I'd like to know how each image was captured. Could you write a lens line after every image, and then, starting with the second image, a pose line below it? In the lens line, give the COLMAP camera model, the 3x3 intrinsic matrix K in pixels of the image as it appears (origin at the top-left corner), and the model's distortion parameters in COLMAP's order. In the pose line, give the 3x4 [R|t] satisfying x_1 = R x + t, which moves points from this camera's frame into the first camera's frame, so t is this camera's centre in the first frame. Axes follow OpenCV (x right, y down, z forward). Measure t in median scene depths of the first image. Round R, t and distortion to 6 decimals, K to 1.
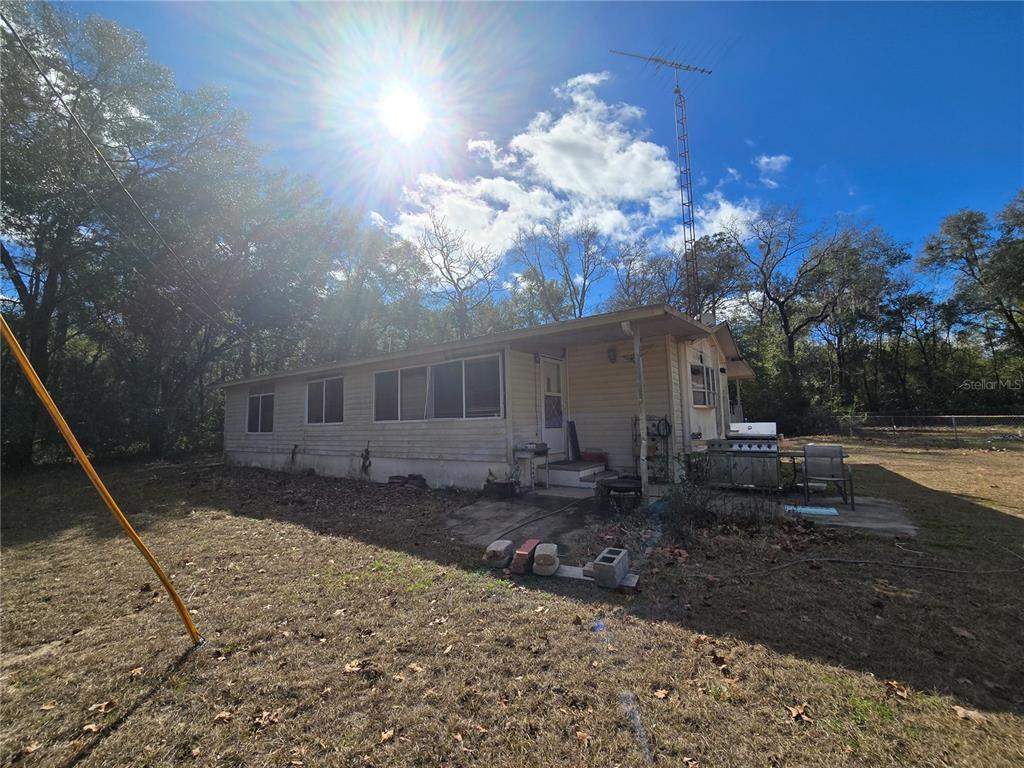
lens RADIAL K [[409.5, 0, 512.7], [0, 409.5, 387.0], [0, 0, 1]] dist [0.002092, 0.000162]
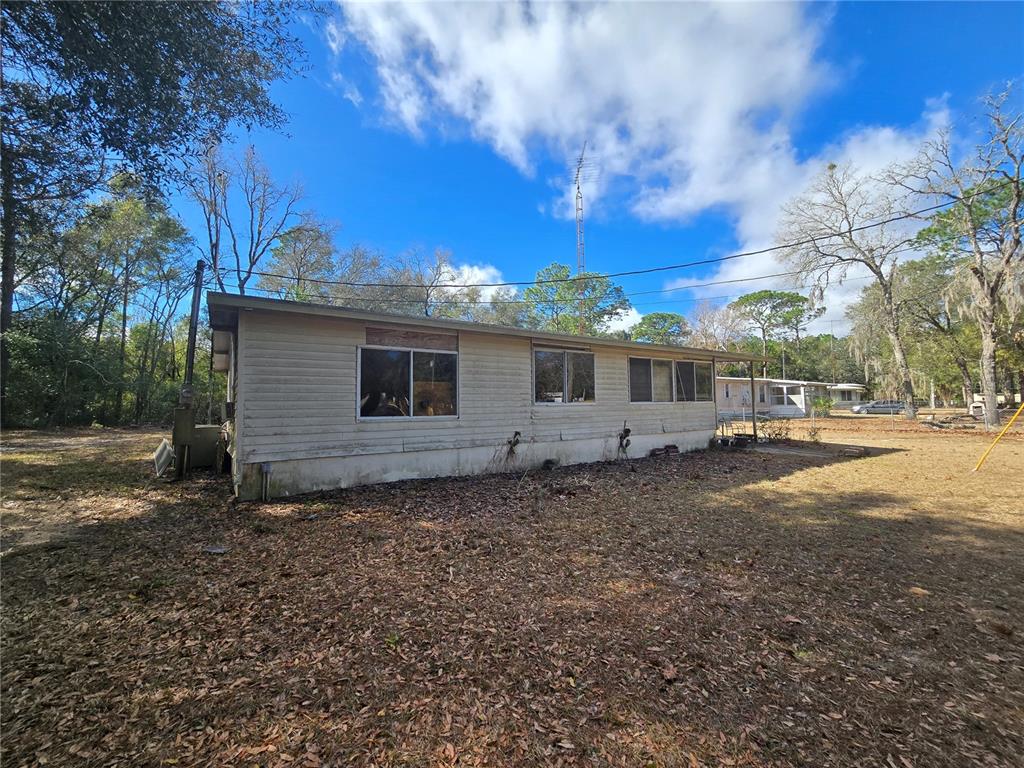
lens RADIAL K [[409.5, 0, 512.2], [0, 409.5, 384.6], [0, 0, 1]] dist [0.002092, 0.000162]
pose [[0.376079, 0.072855, 0.923719, -1.429191], [-0.072928, 0.996139, -0.048875, 0.111974], [-0.923713, -0.048984, 0.379940, 0.873670]]
